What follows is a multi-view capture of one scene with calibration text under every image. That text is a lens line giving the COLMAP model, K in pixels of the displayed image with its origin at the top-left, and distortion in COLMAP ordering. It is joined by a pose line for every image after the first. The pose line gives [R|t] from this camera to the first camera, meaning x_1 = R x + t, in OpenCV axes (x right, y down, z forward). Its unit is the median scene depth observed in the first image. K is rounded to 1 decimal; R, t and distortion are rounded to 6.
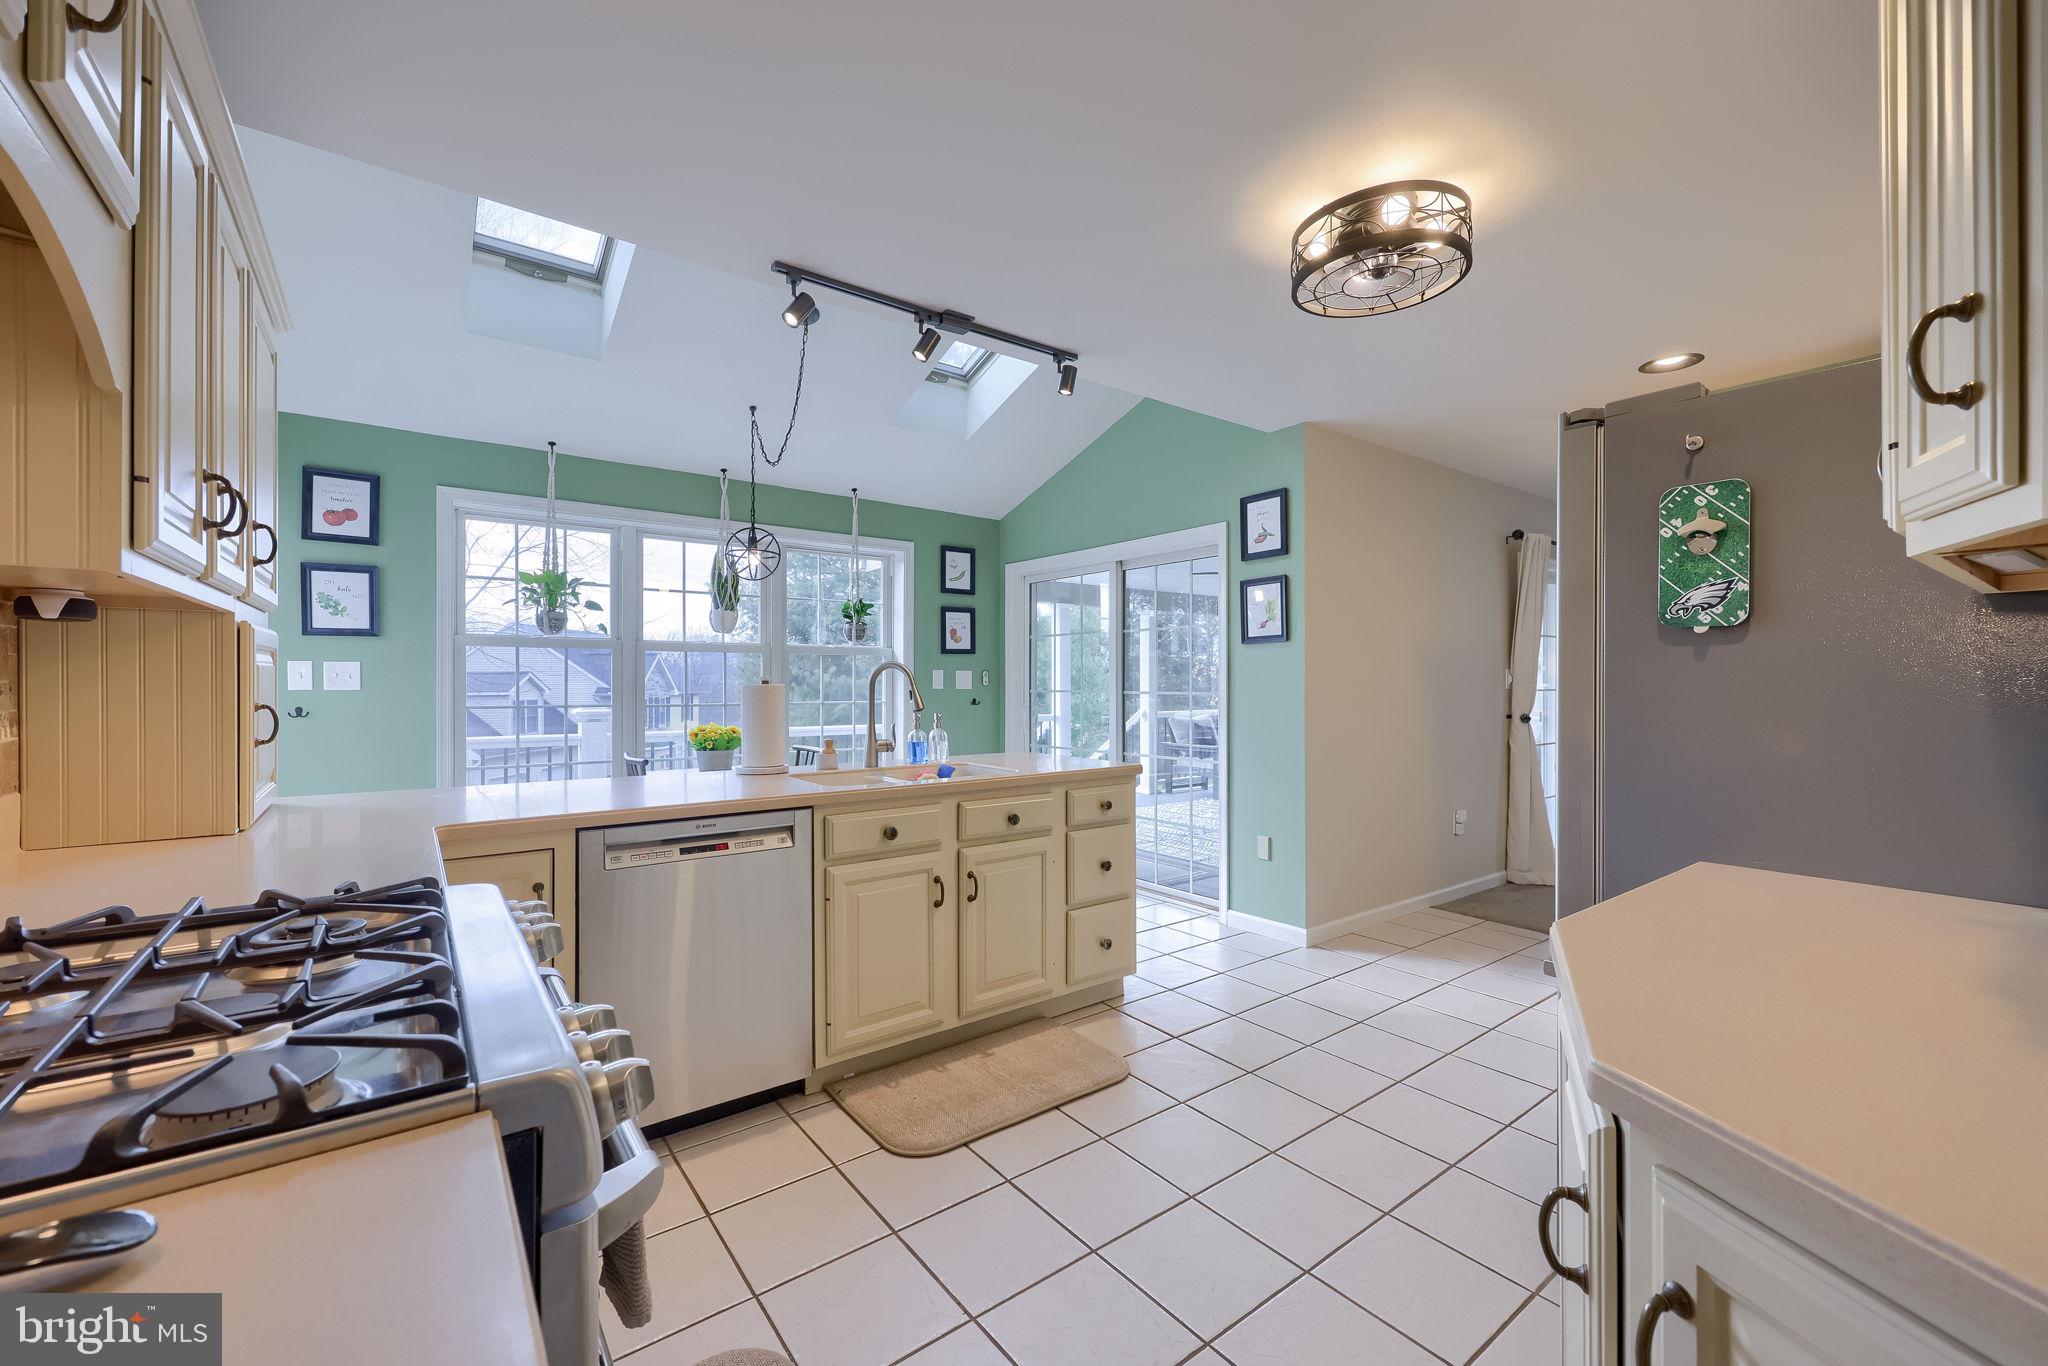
lens RADIAL K [[829.9, 0, 1030.1], [0, 829.9, 683.1], [0, 0, 1]] dist [0.000570, 0.000043]
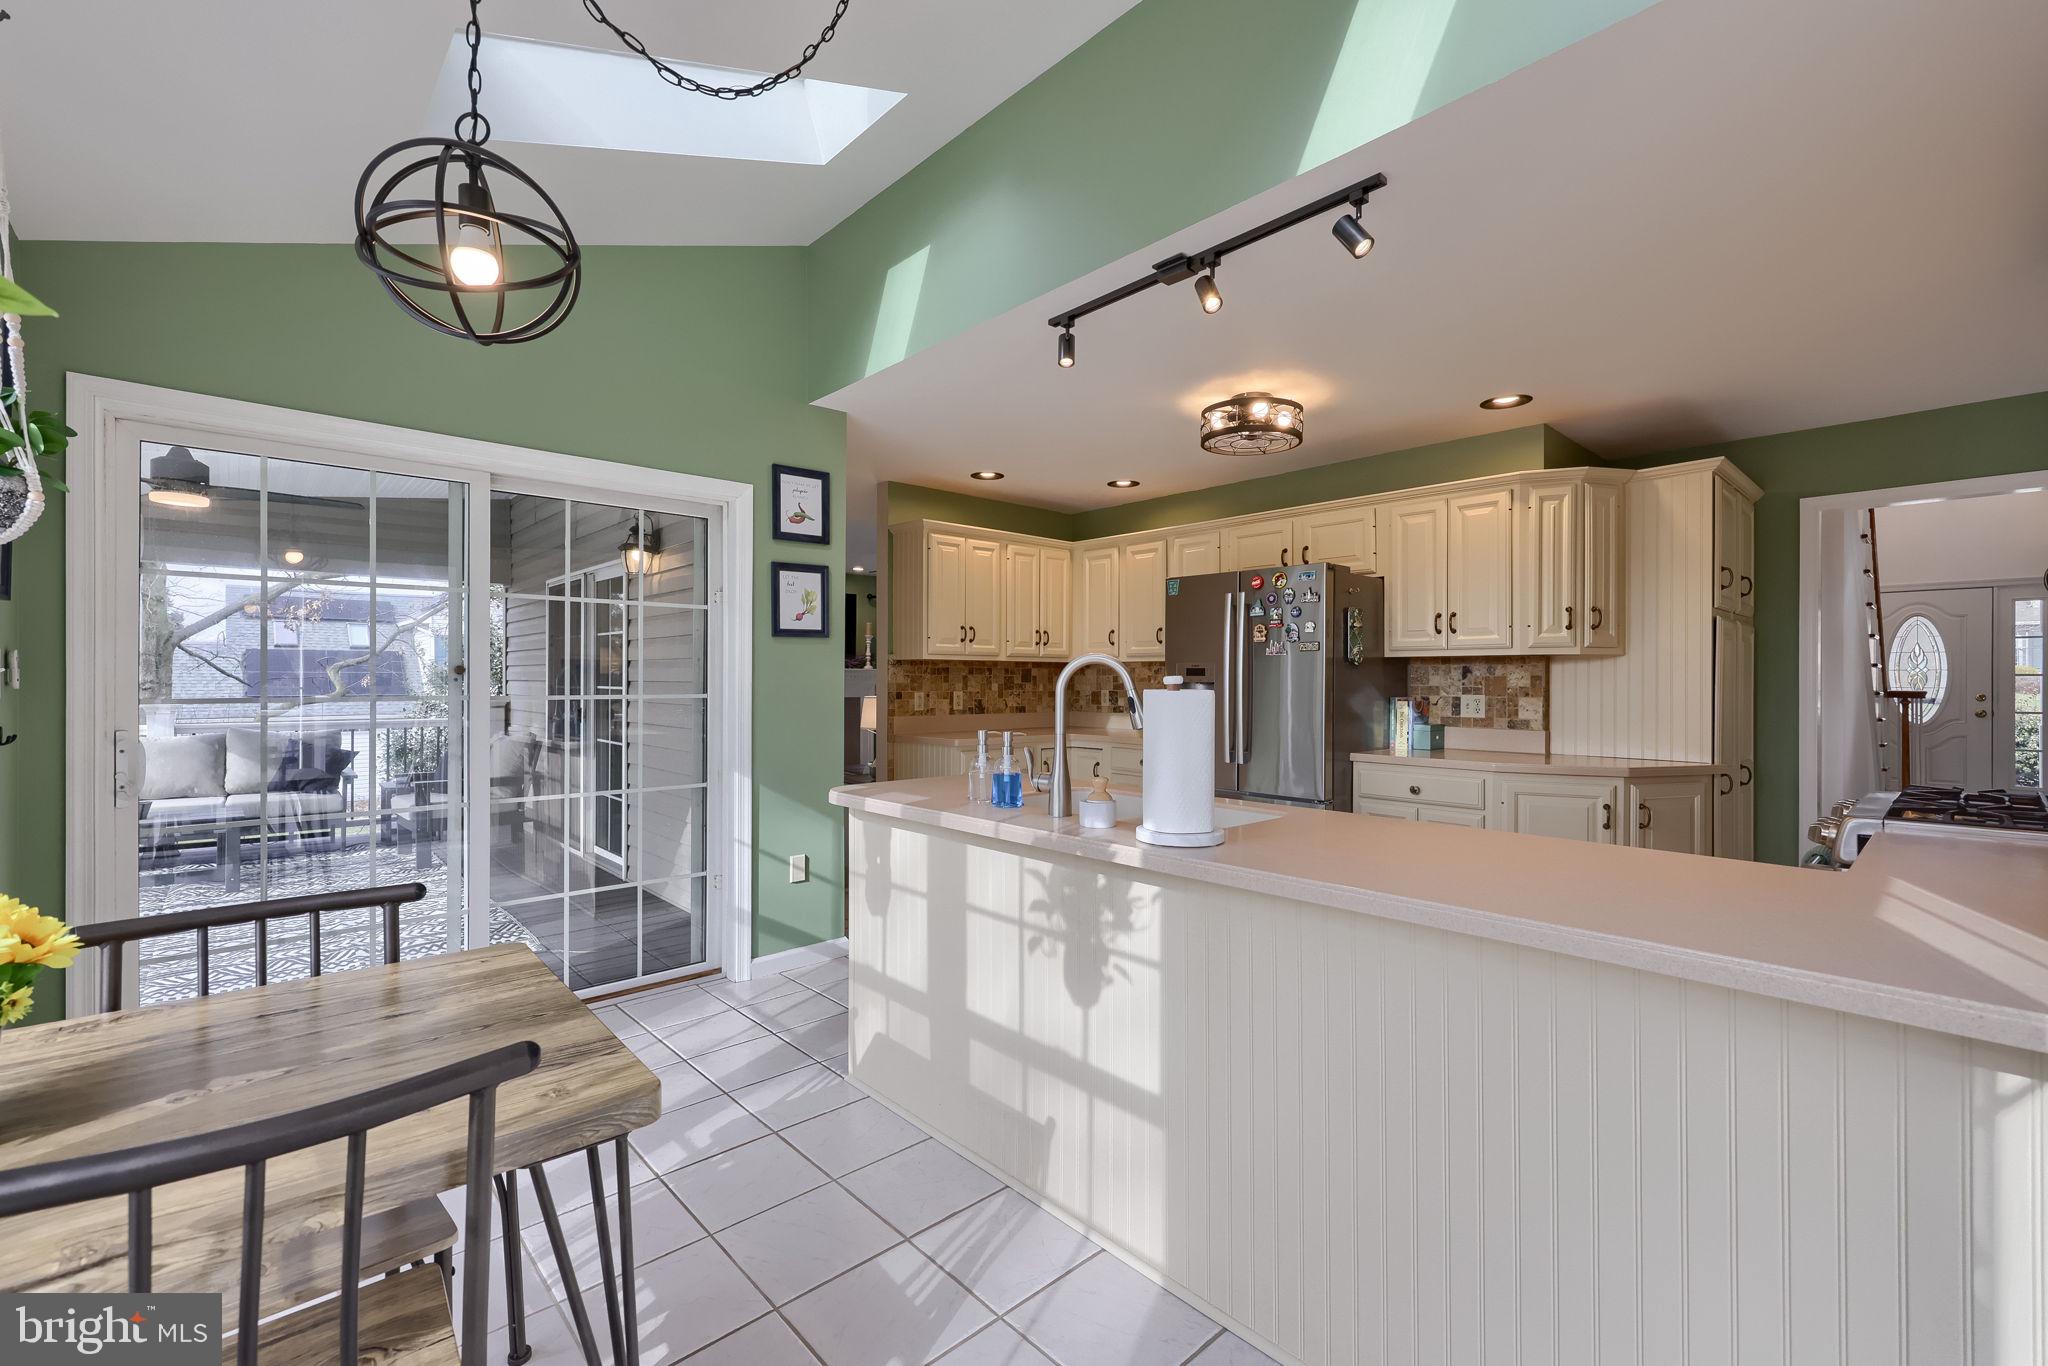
lens RADIAL K [[873.0, 0, 1035.8], [0, 873.0, 680.6], [0, 0, 1]] dist [-0.001727, -0.000254]
pose [[-0.098954, -0.001013, 0.995092, -0.663560], [-0.001841, 0.999998, 0.000835, -0.003437], [-0.995090, -0.001749, -0.098956, 0.830634]]
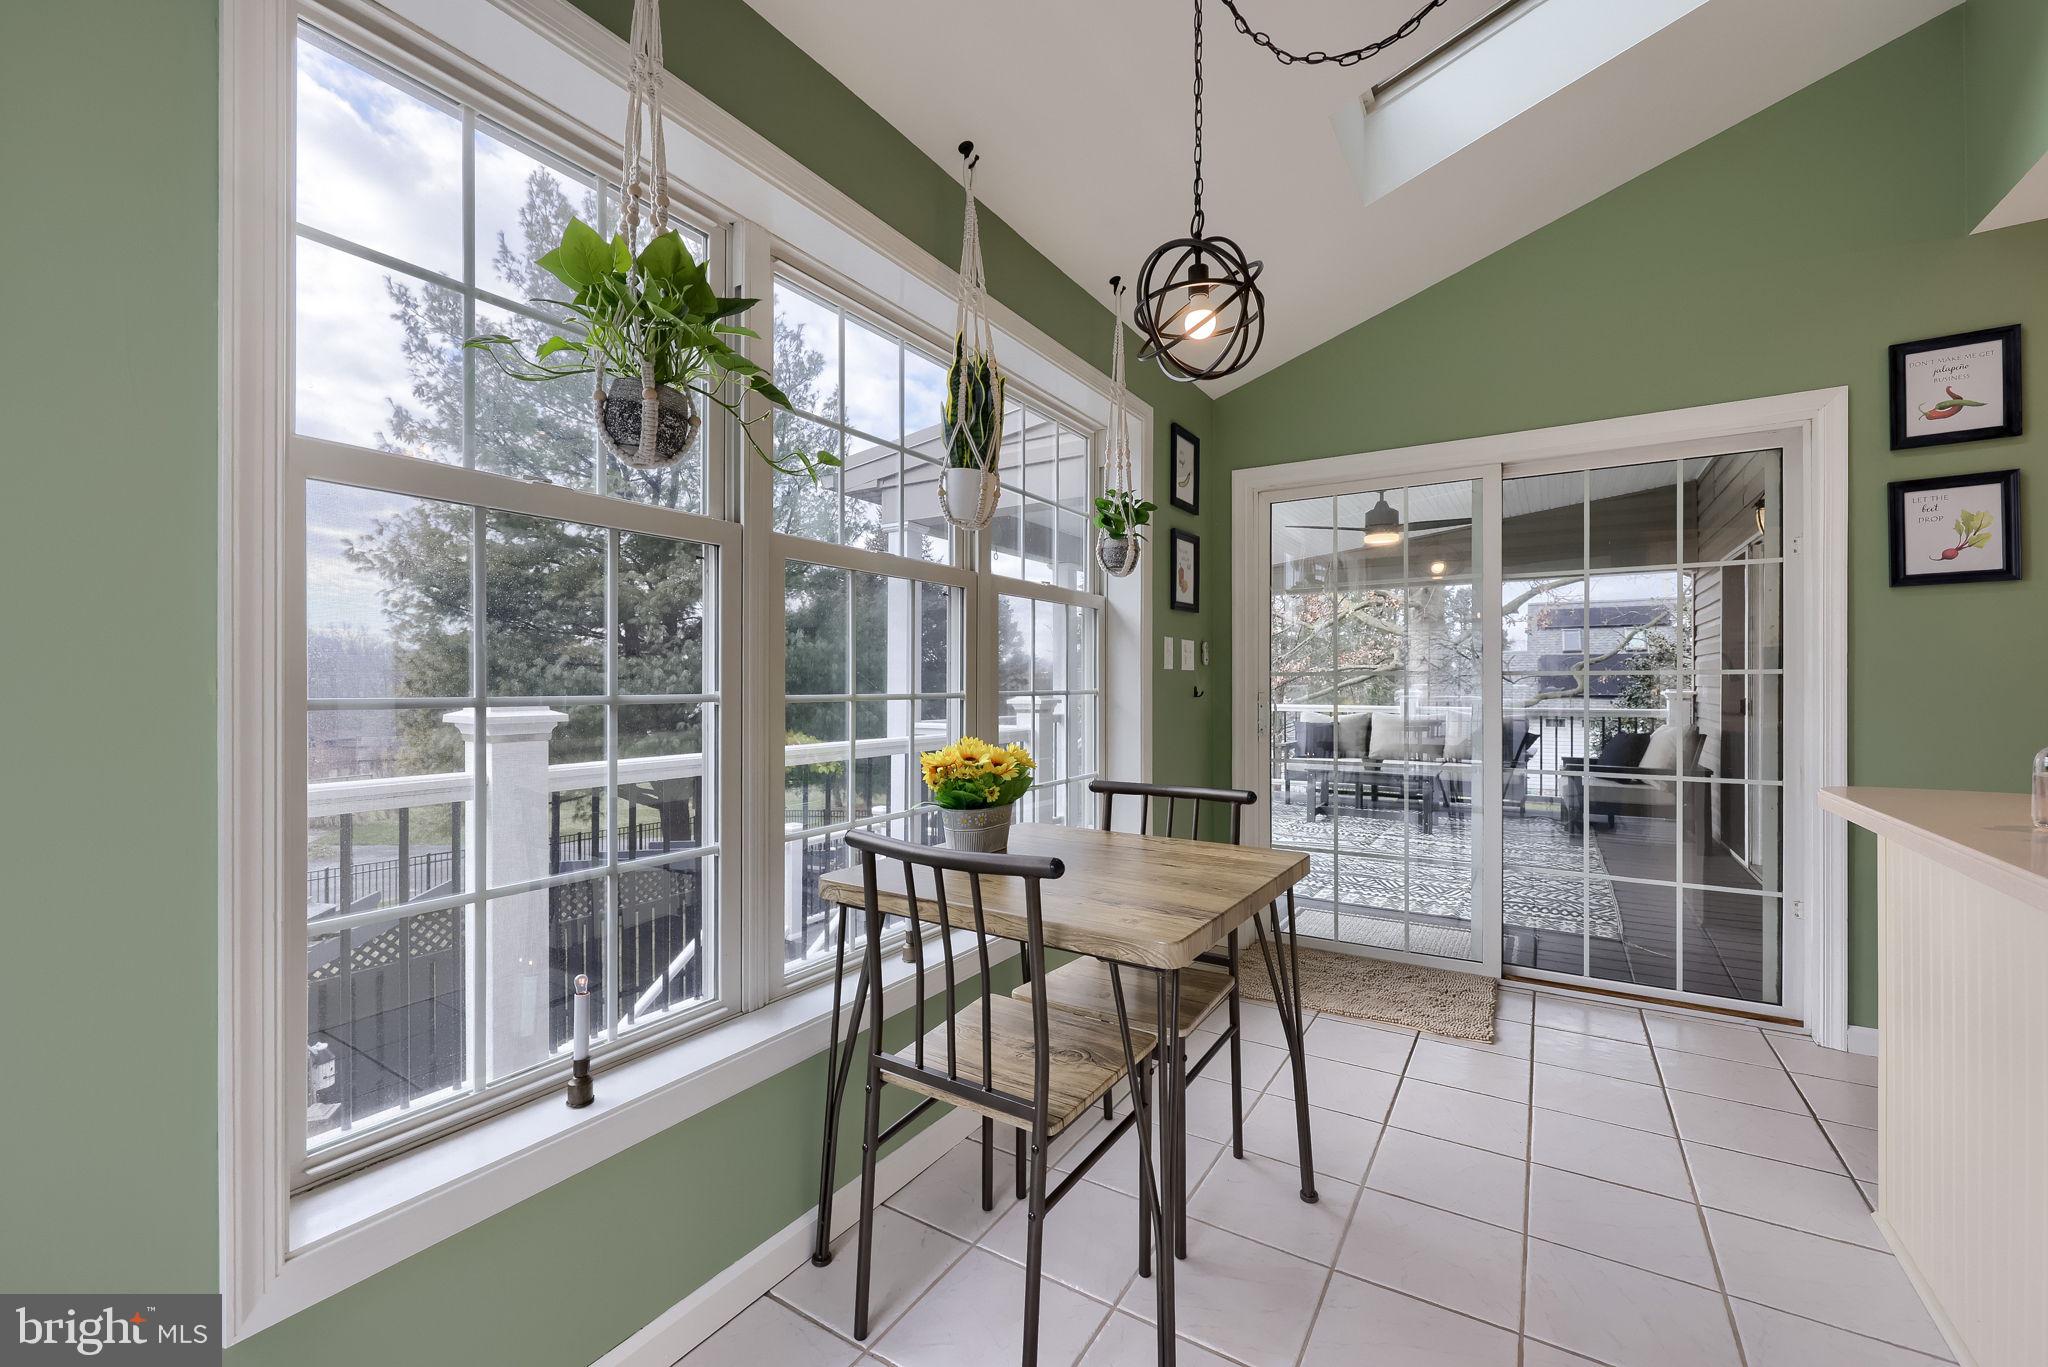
lens RADIAL K [[827.3, 0, 1014.7], [0, 827.3, 683.2], [0, 0, 1]] dist [0.000908, 0.000120]
pose [[0.939893, -0.001803, 0.341463, -0.557230], [0.001178, 0.999997, 0.002038, 0.021176], [-0.341466, -0.001513, 0.939893, 0.657764]]
